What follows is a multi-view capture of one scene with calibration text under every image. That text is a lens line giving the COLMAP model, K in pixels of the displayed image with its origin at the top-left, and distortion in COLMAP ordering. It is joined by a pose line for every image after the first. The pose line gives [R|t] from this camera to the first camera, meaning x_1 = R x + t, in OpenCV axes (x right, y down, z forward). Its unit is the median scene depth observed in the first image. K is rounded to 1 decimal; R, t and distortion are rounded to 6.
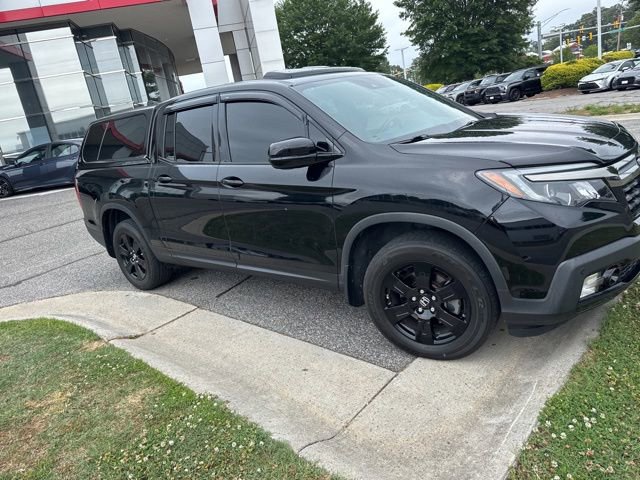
lens RADIAL K [[452.9, 0, 320.0], [0, 452.9, 240.0], [0, 0, 1]] dist [0.001150, -0.004881]
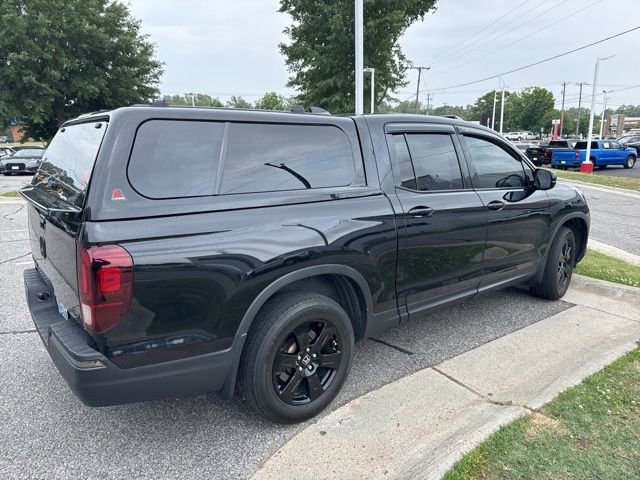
lens RADIAL K [[444.2, 0, 325.6], [0, 444.2, 238.1], [0, 0, 1]] dist [0.036573, -0.032322]
pose [[0.182708, -0.037688, 0.982445, -0.980627], [0.236456, 0.971619, -0.006702, -0.106215], [-0.954309, 0.233529, 0.186434, 0.875388]]
